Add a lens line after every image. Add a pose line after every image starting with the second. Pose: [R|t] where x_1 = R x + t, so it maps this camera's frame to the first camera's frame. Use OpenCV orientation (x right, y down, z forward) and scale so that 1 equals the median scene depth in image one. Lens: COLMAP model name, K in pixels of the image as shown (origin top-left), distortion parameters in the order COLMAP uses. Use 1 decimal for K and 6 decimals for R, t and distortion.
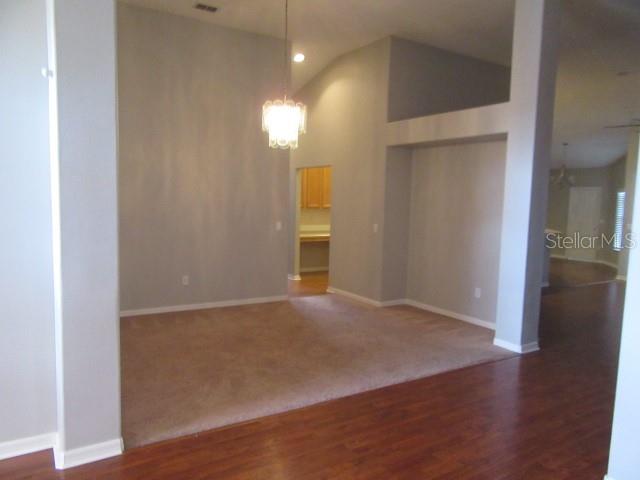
lens RADIAL K [[473.8, 0, 316.8], [0, 473.8, 241.4], [0, 0, 1]] dist [0.001853, -0.000517]
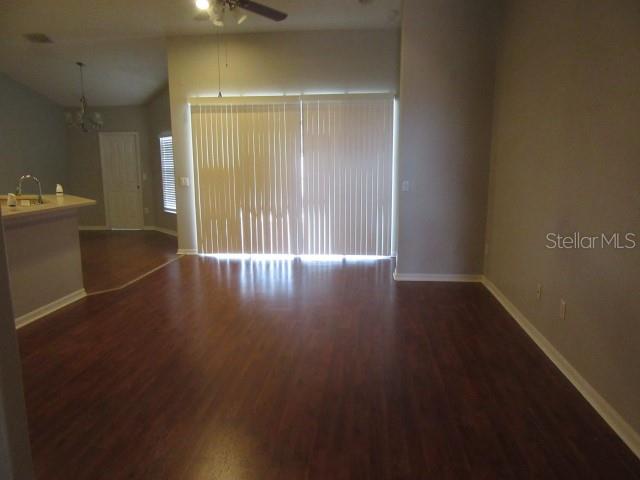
lens RADIAL K [[473.8, 0, 318.4], [0, 473.8, 242.4], [0, 0, 1]] dist [0.001853, -0.000517]
pose [[0.610438, -0.173389, 0.772853, 0.134824], [0.098181, 0.984785, 0.143387, -0.017244], [-0.785956, -0.011649, 0.618173, 0.254648]]
